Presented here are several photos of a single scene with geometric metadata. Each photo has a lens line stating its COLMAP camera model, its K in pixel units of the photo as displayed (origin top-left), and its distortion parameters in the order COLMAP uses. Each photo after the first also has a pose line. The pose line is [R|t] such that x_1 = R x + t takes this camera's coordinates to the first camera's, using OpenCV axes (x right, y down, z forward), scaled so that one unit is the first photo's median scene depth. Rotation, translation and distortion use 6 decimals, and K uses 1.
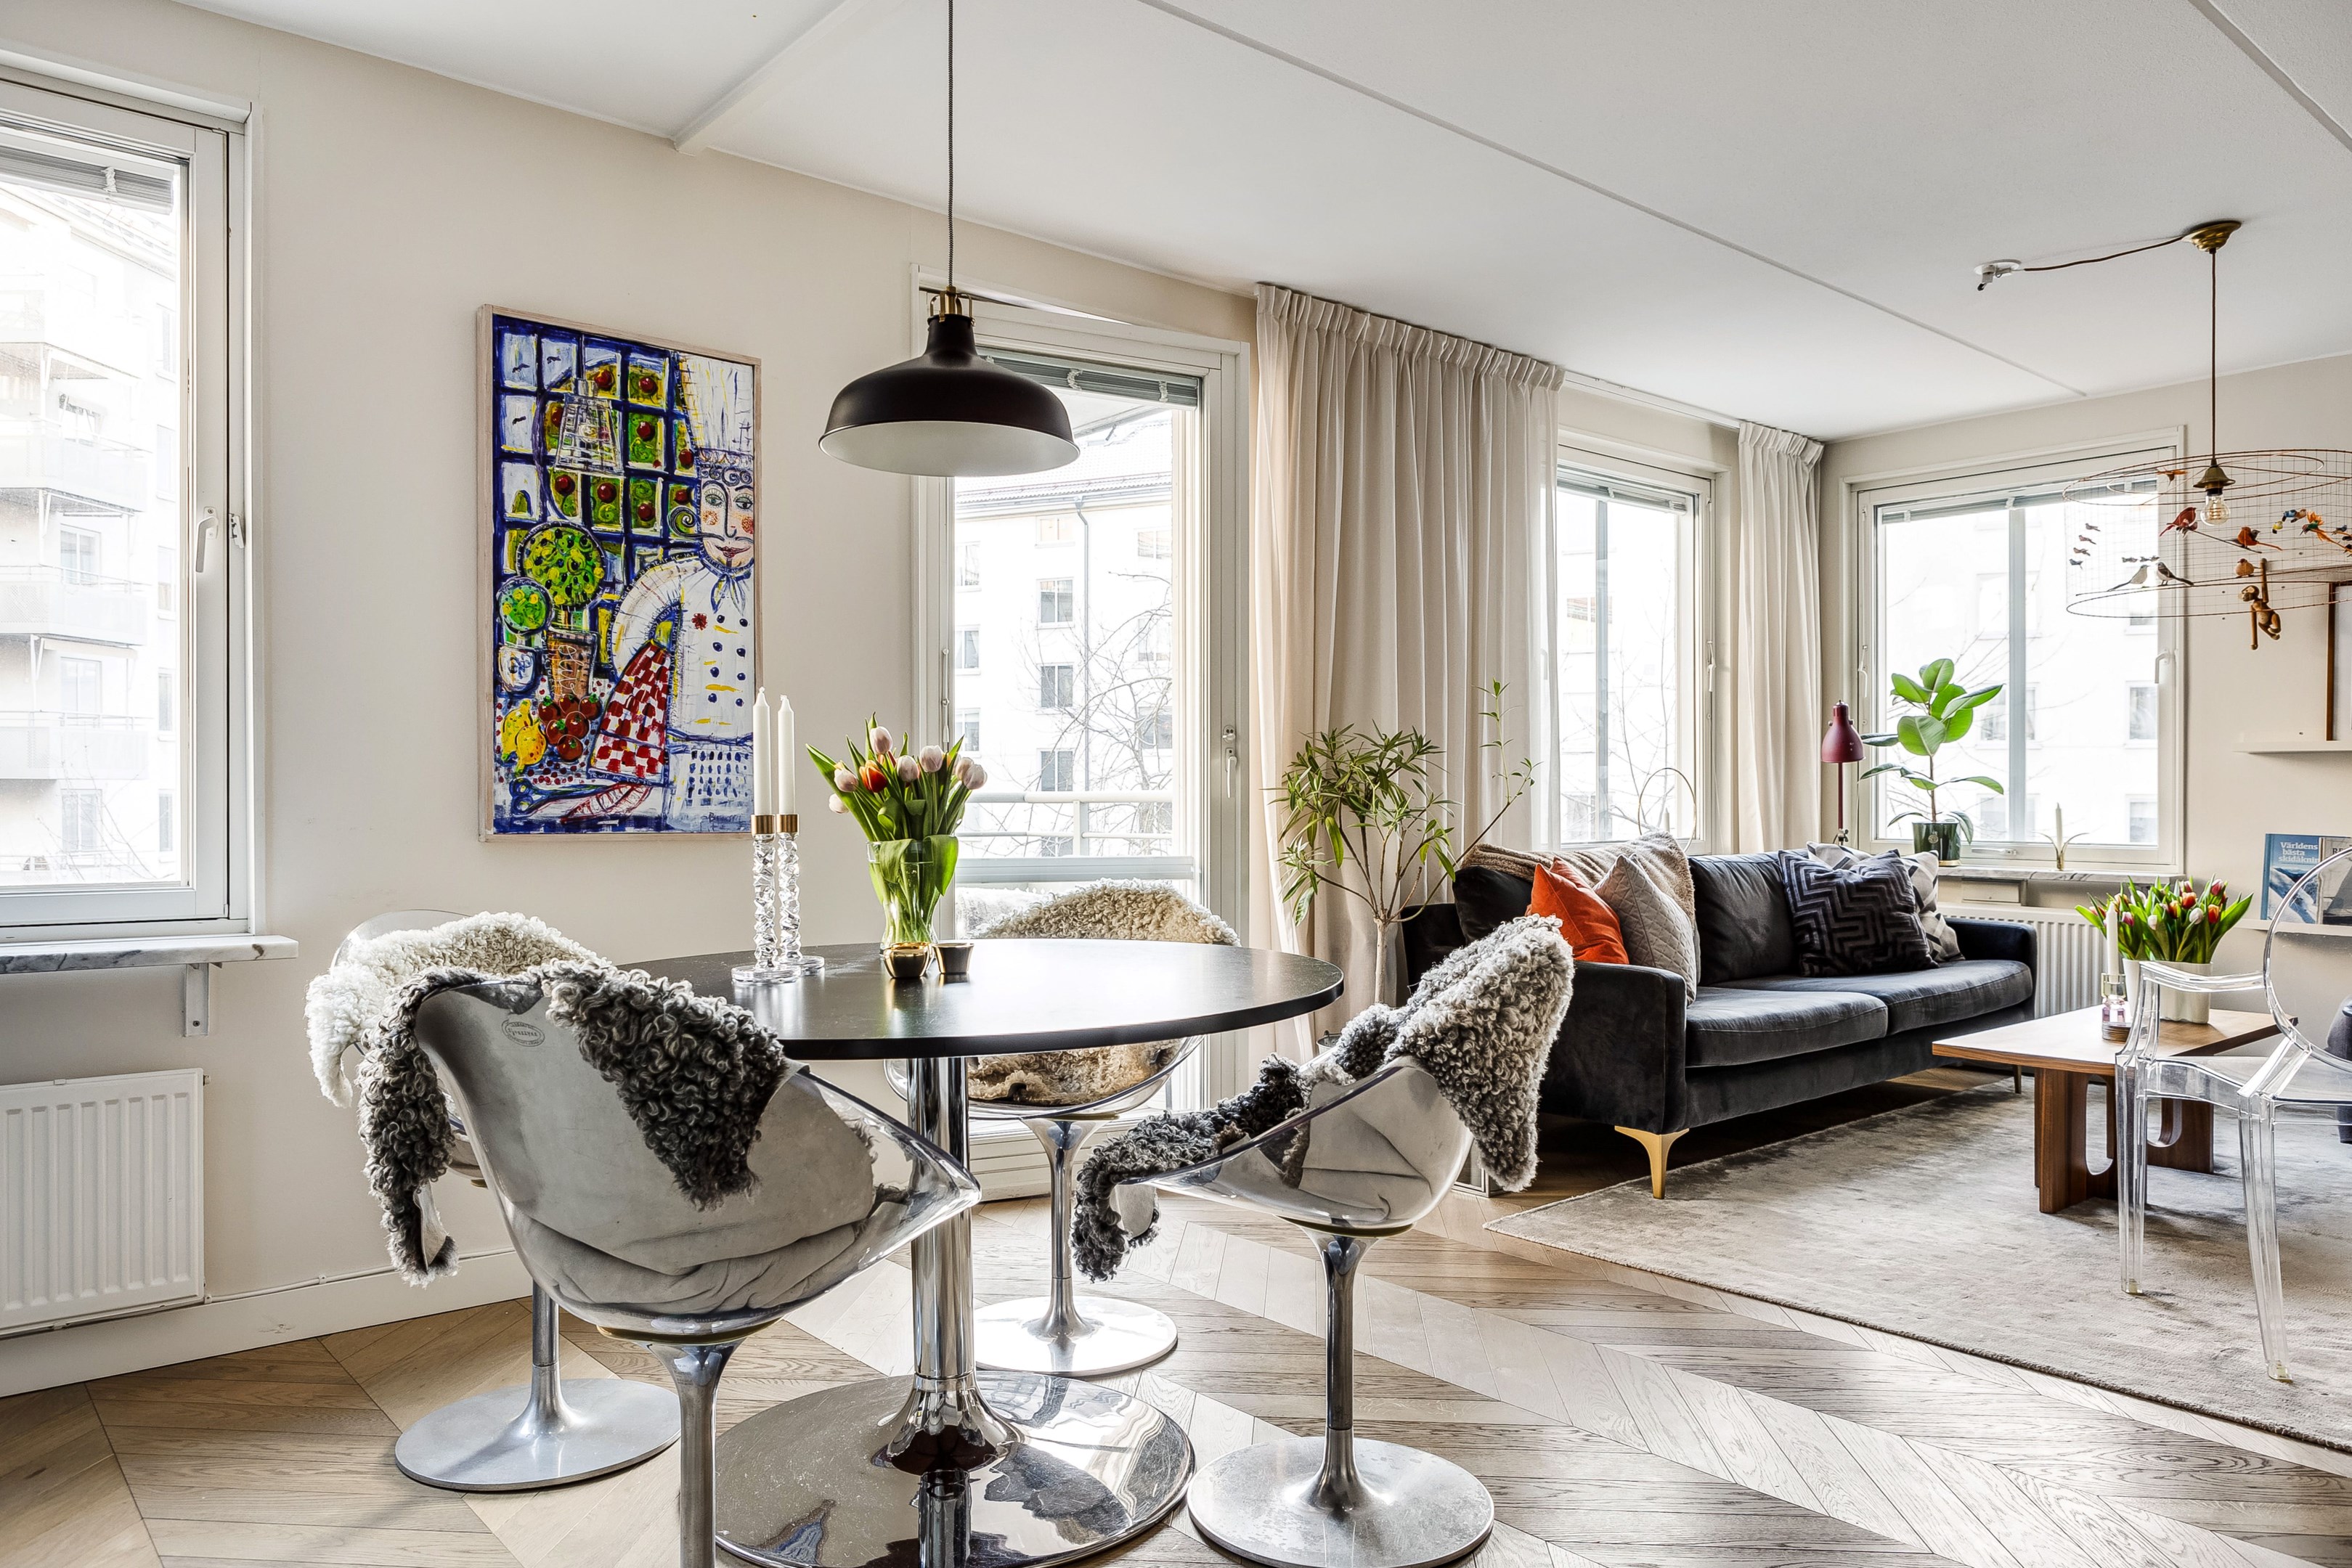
lens RADIAL K [[1601.9, 0, 1175.4], [0, 1601.9, 806.7], [0, 0, 1]] dist [-0.018658, 0.003824]
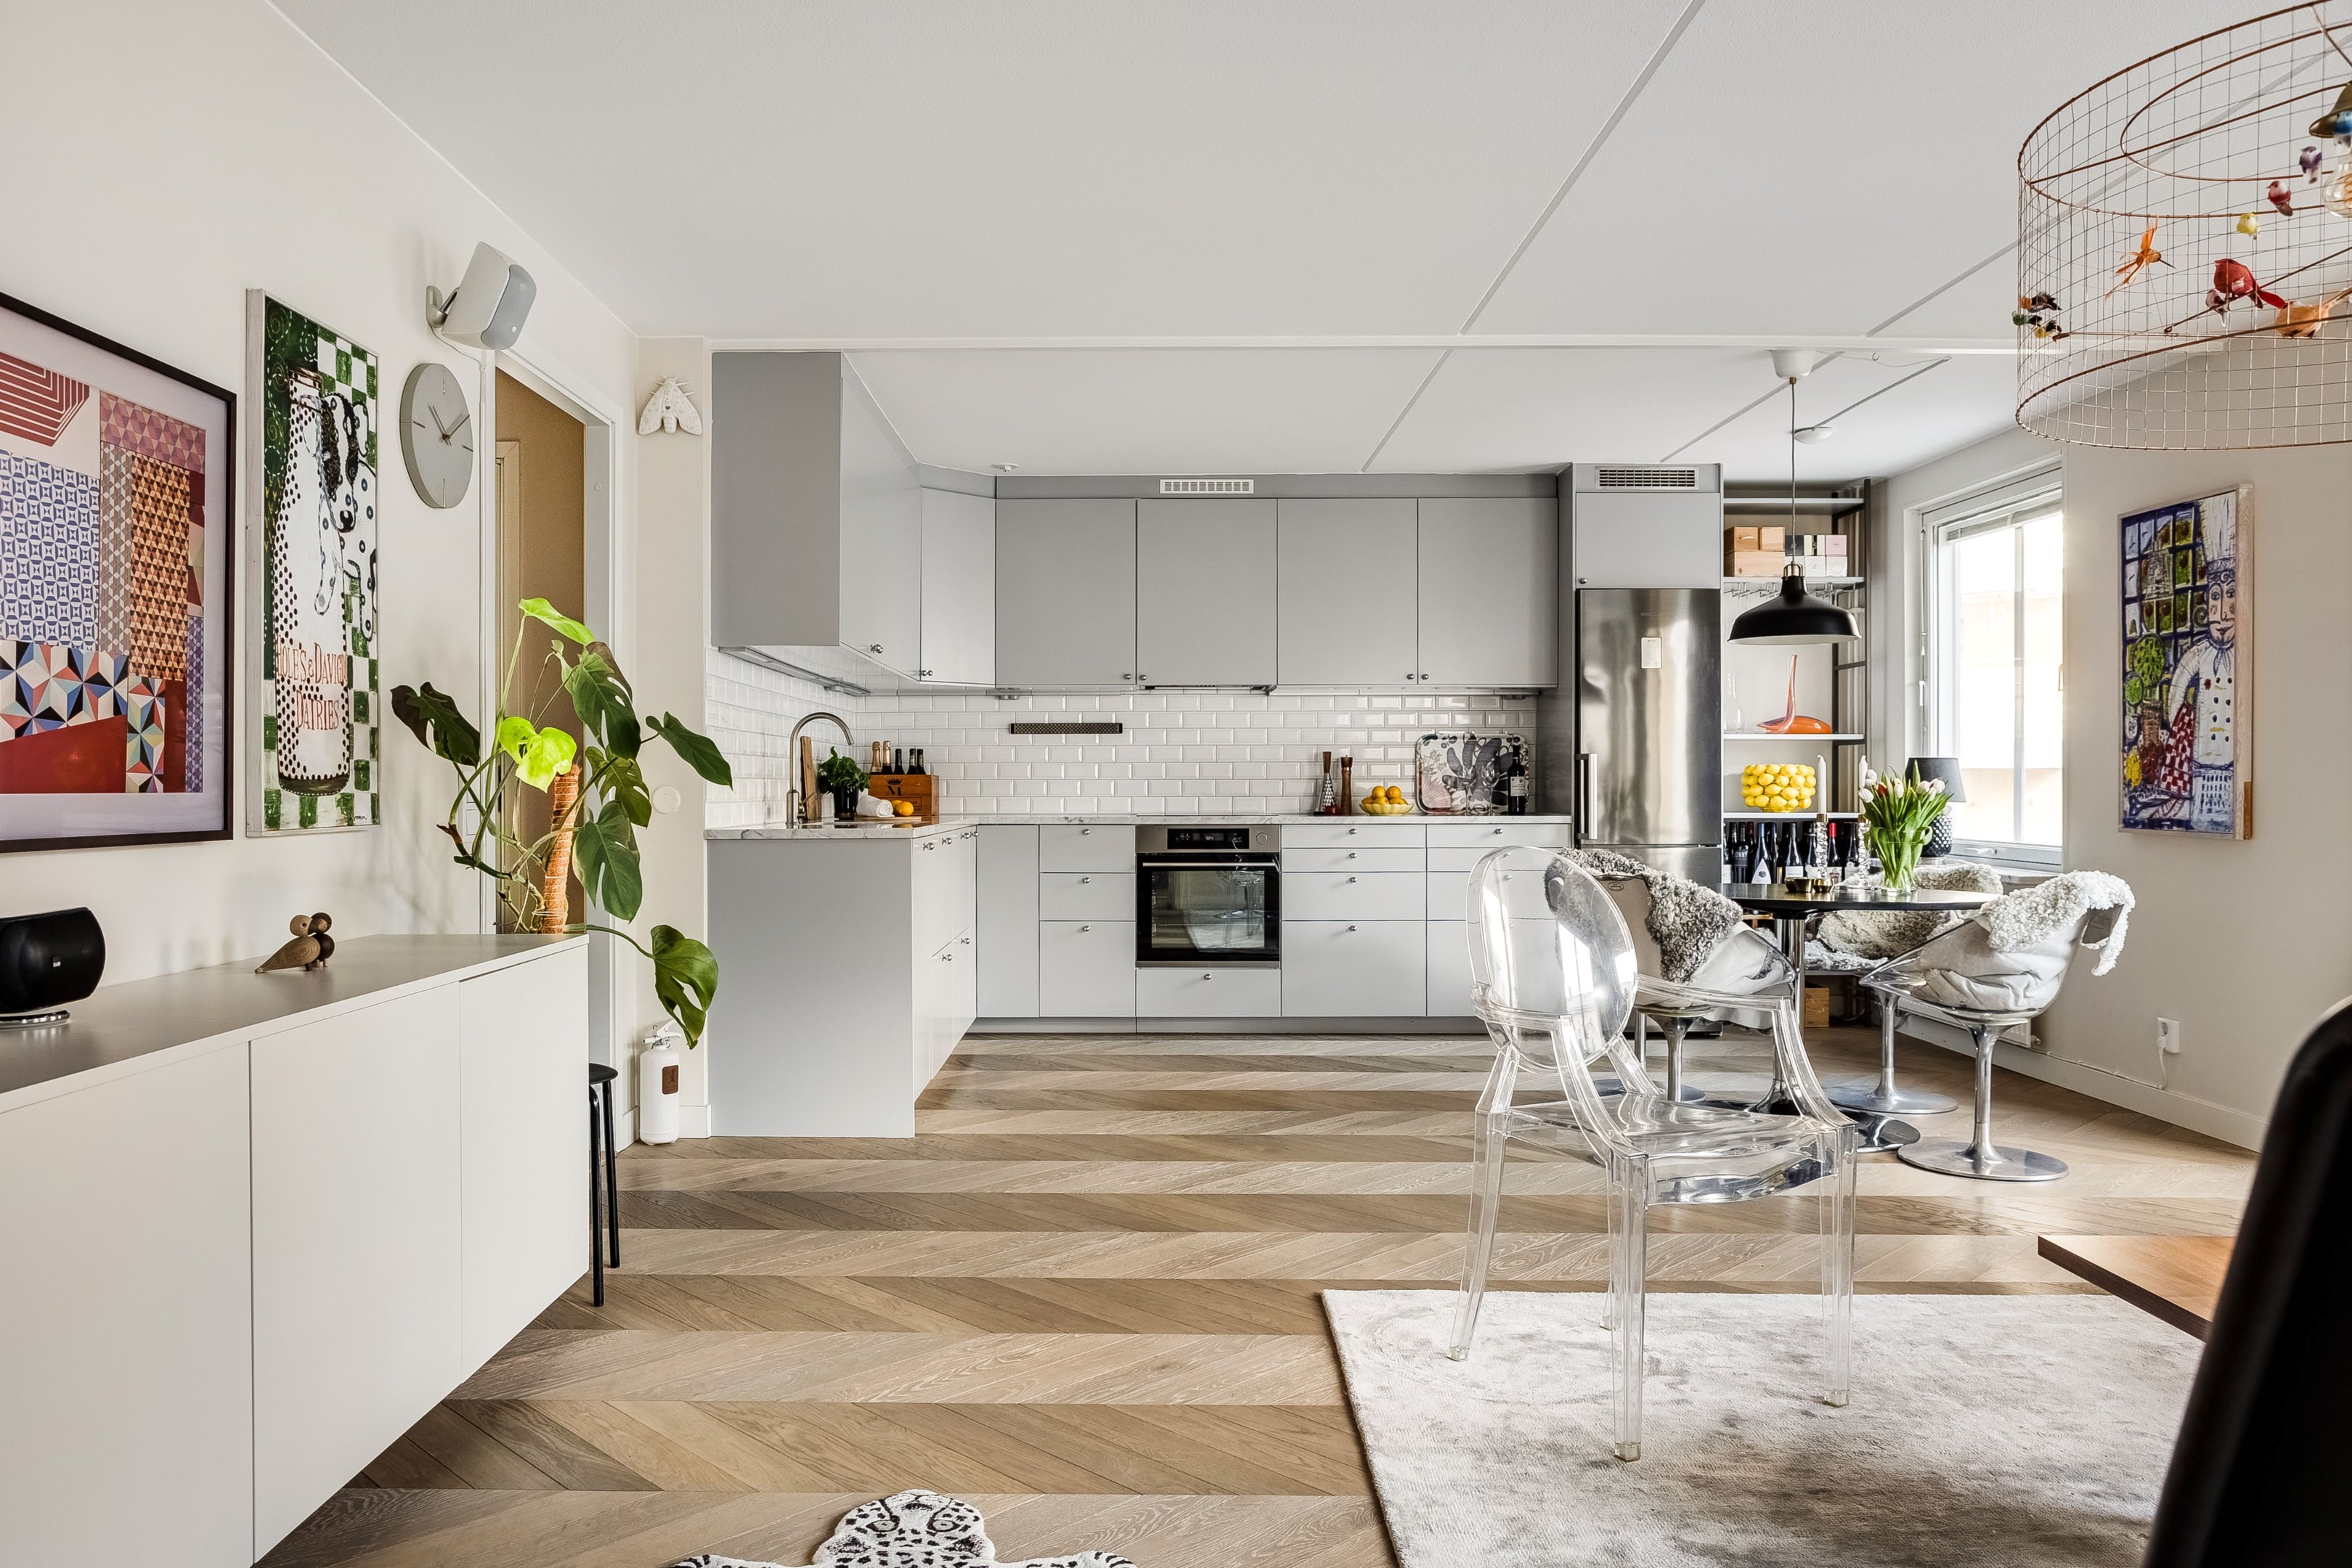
lens RADIAL K [[1626.9, 0, 1117.5], [0, 1626.9, 770.2], [0, 0, 1]] dist [-0.004553, 0.000763]
pose [[-0.655202, -0.010711, -0.755378, 1.420883], [-0.009373, 0.999938, -0.006049, -0.021176], [0.755395, 0.003117, -0.655262, 1.205695]]
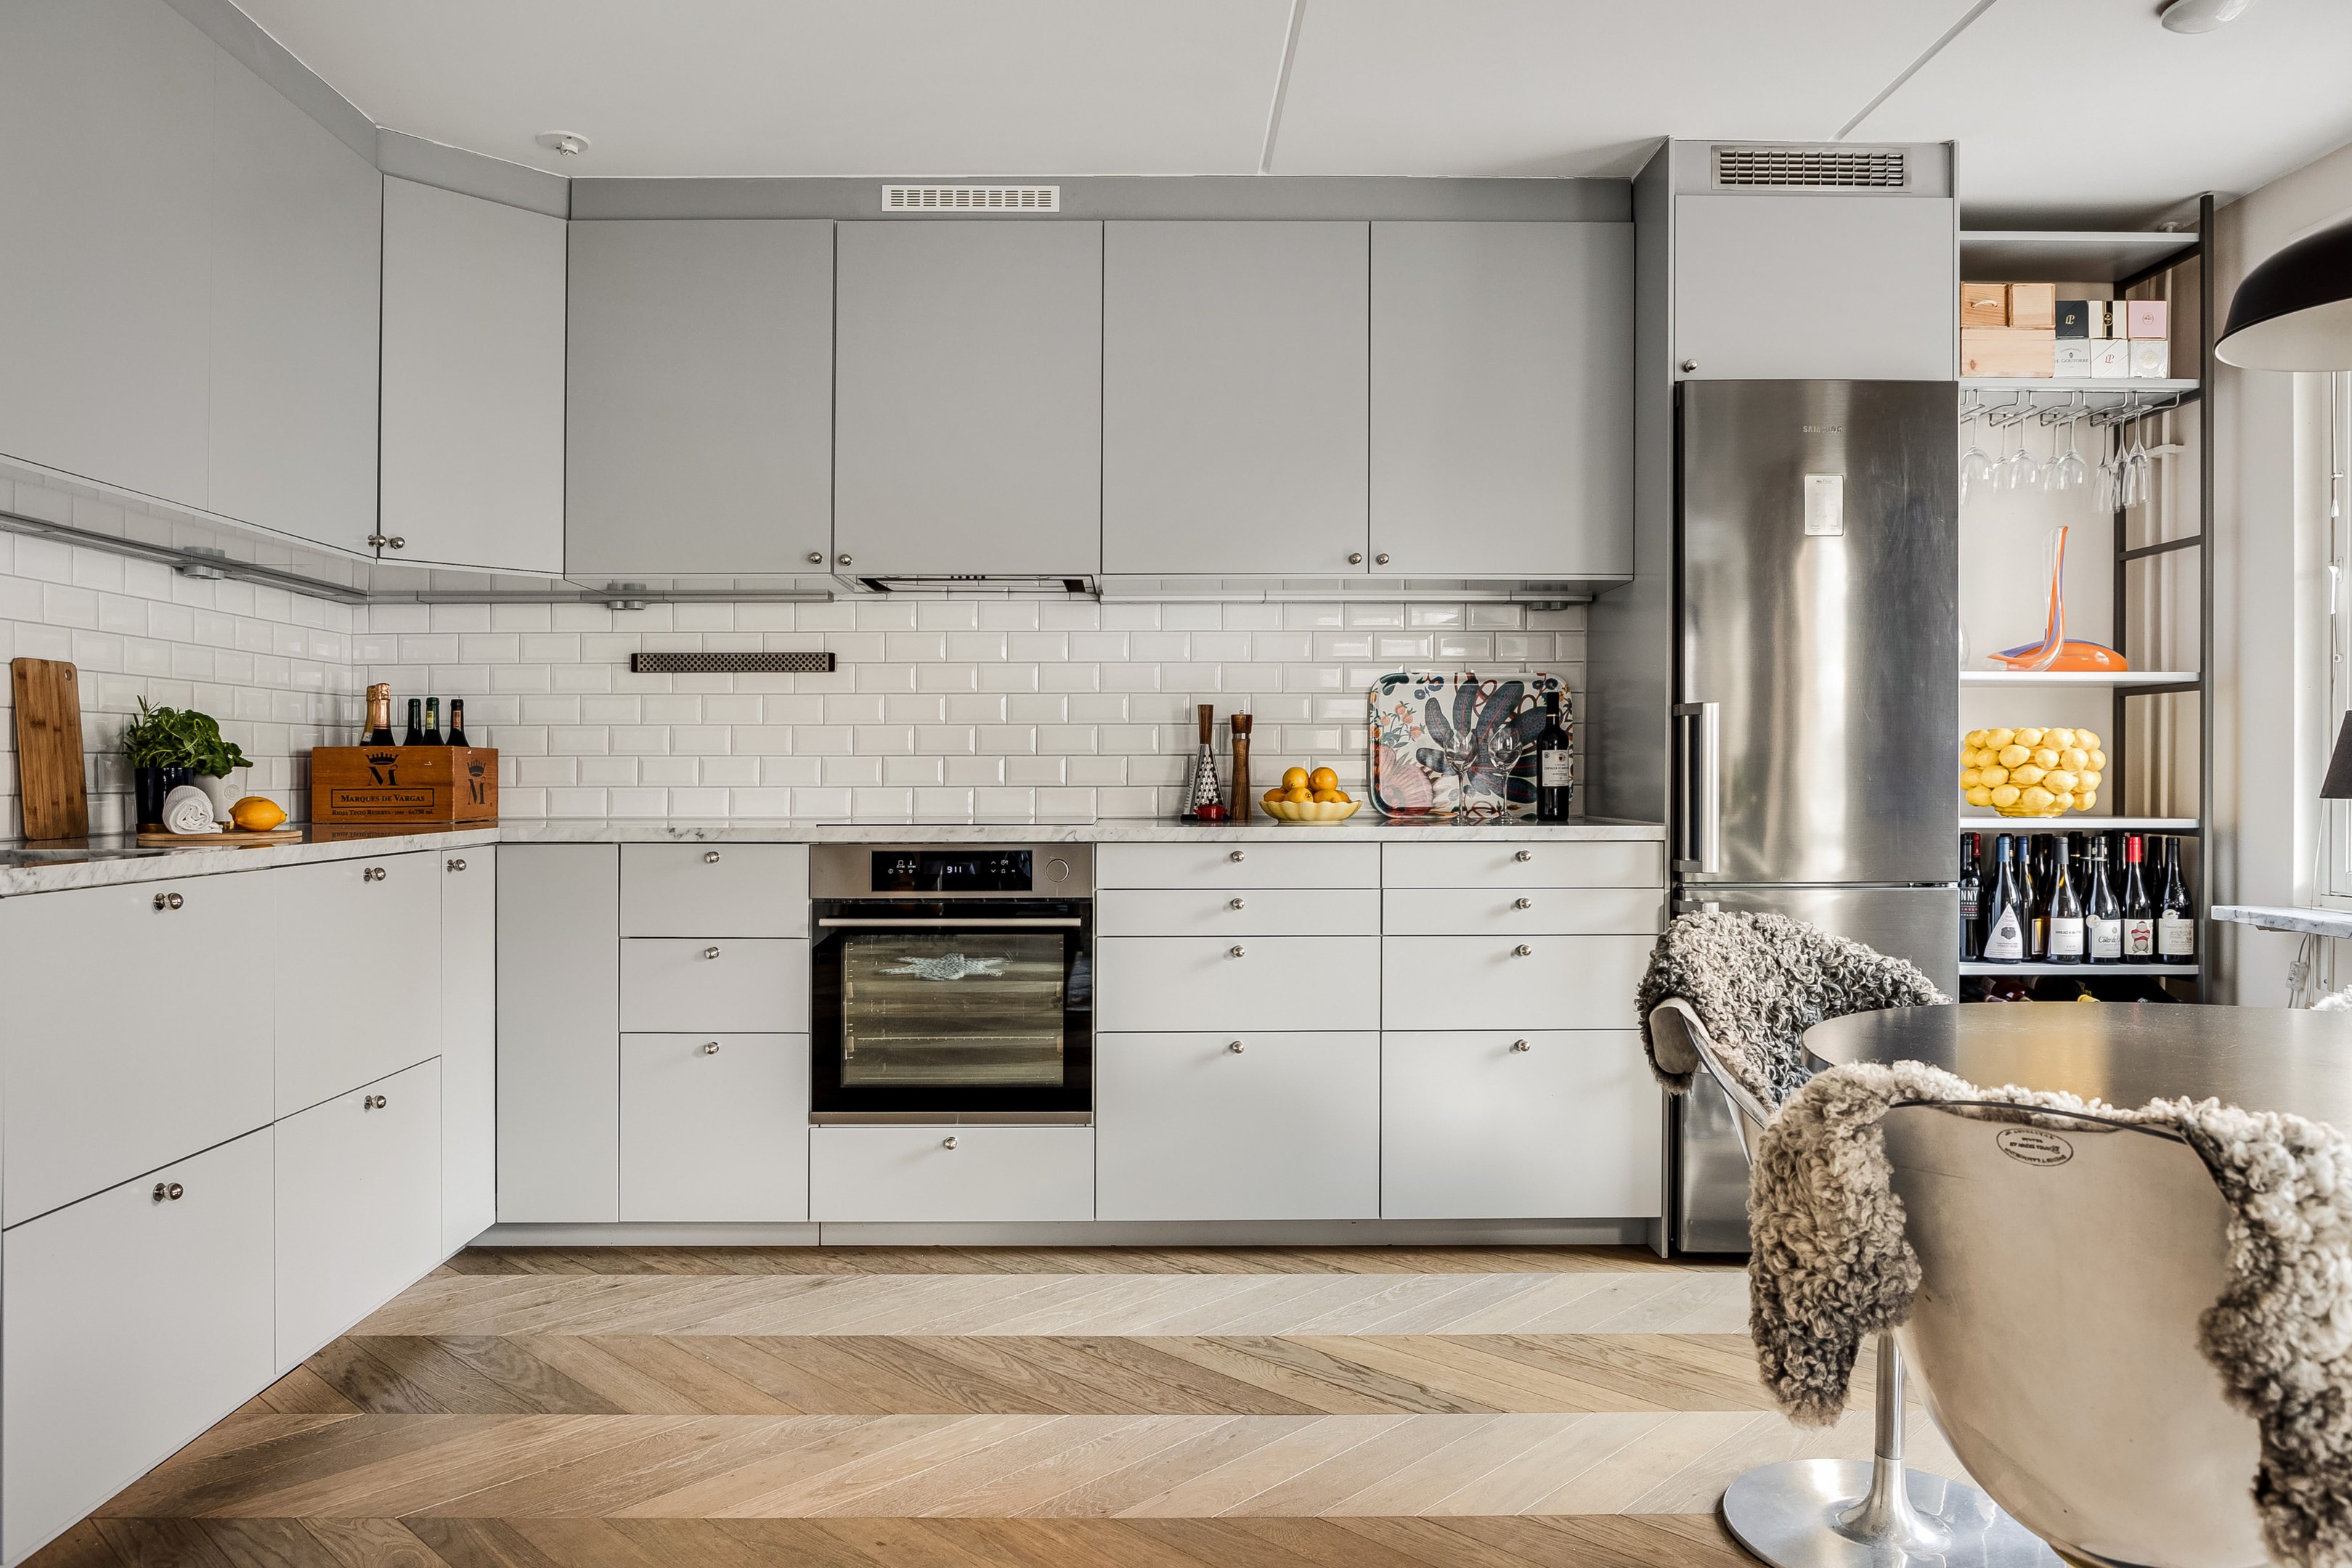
lens RADIAL K [[1597.7, 0, 1156.3], [0, 1597.7, 768.9], [0, 0, 1]] dist [-0.021242, 0.004386]
pose [[-0.638599, -0.005415, -0.769521, 0.515370], [-0.010114, 0.999948, 0.001357, -0.016111], [0.769473, 0.008649, -0.638620, 0.709021]]
